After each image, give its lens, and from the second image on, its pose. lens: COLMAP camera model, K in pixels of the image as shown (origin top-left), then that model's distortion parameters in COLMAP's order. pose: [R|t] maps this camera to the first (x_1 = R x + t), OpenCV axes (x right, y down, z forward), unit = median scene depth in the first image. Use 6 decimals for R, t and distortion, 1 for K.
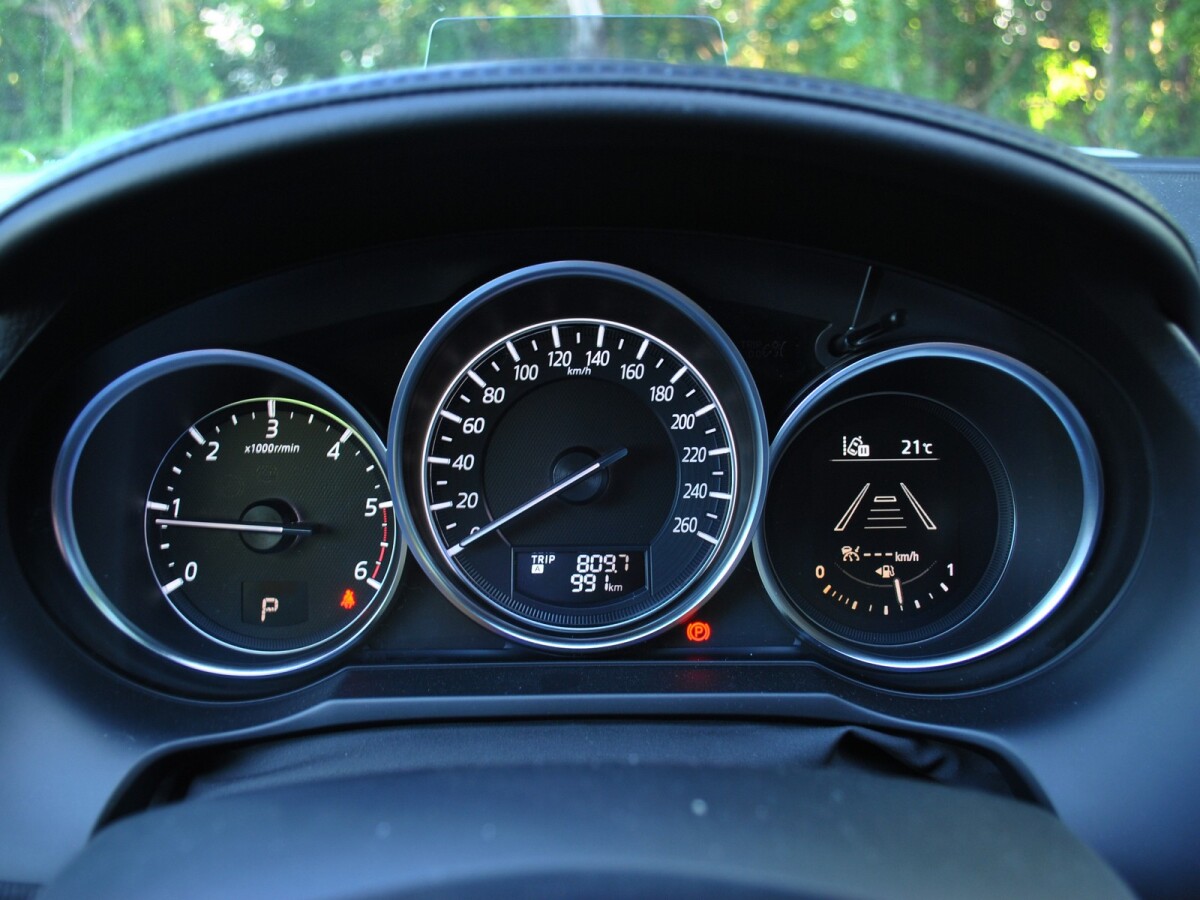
lens RADIAL K [[1015.4, 0, 599.1], [0, 1015.4, 444.3], [0, 0, 1]] dist [-0.079835, 0.009055]
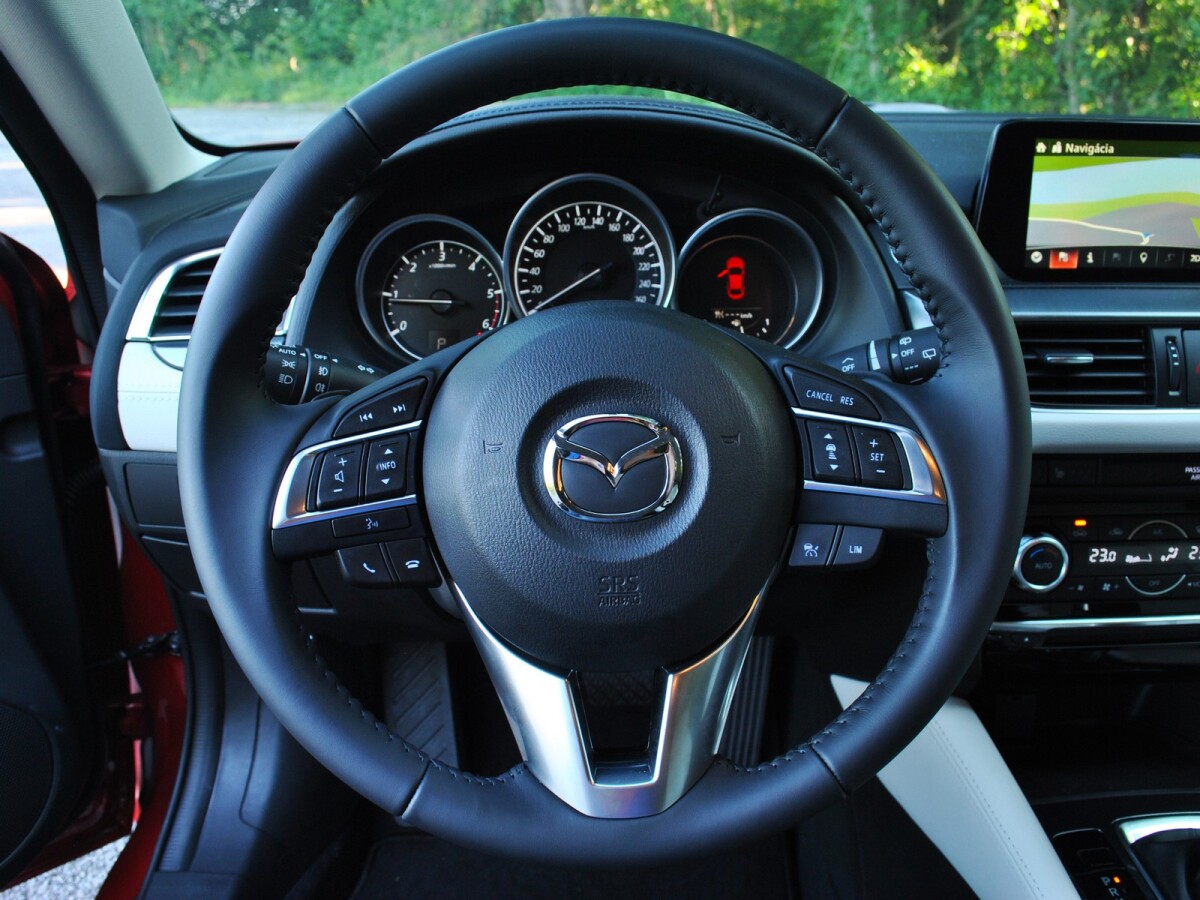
lens RADIAL K [[1015.4, 0, 599.1], [0, 1015.4, 444.3], [0, 0, 1]] dist [-0.079835, 0.009055]
pose [[0.999671, -0.011852, 0.022737, -0.052084], [0.010356, 0.997845, 0.064795, 0.241861], [-0.023456, -0.064539, 0.997640, -1.125303]]
